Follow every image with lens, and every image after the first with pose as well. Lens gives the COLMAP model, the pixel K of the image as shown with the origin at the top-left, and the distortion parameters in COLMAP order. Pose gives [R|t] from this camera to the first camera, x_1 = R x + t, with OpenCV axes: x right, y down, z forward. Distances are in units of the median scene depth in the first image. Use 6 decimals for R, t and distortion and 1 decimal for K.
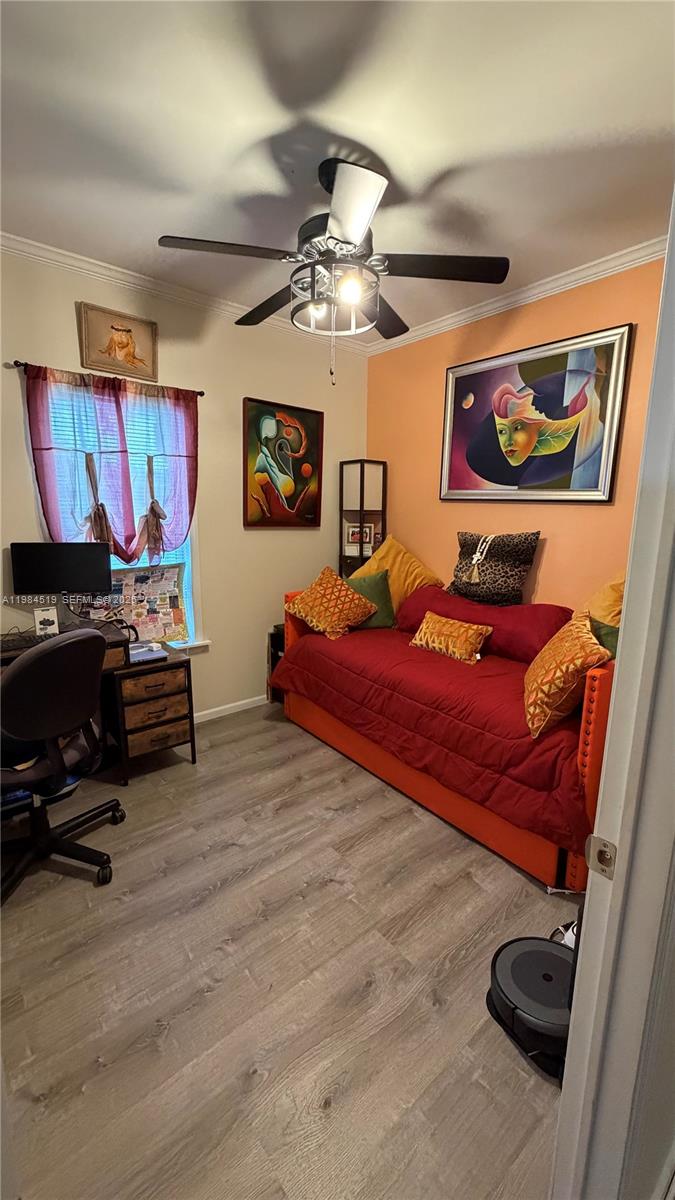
lens RADIAL K [[476.4, 0, 337.0], [0, 476.4, 597.8], [0, 0, 1]] dist [-0.000156, 0.000179]
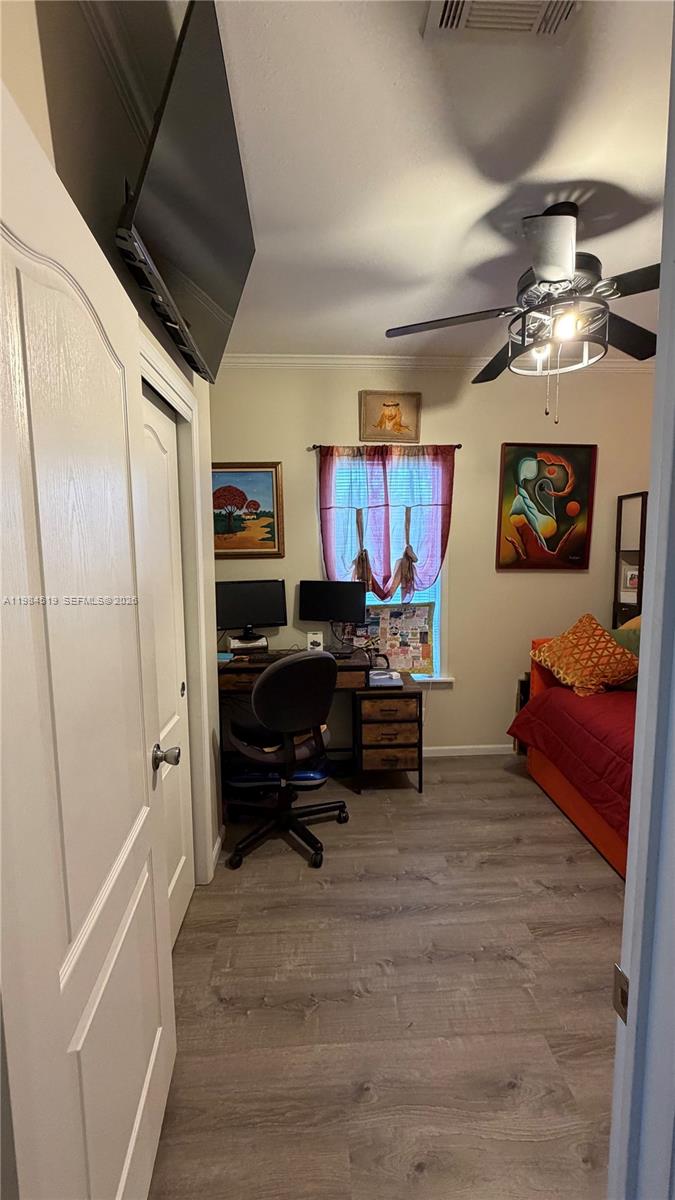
lens RADIAL K [[476.4, 0, 341.0], [0, 476.4, 599.2], [0, 0, 1]] dist [-0.000156, 0.000179]
pose [[0.807736, 0.043898, -0.587907, 0.179462], [-0.091185, 0.994526, -0.051020, -0.007359], [0.582449, 0.094819, 0.807318, 0.010972]]
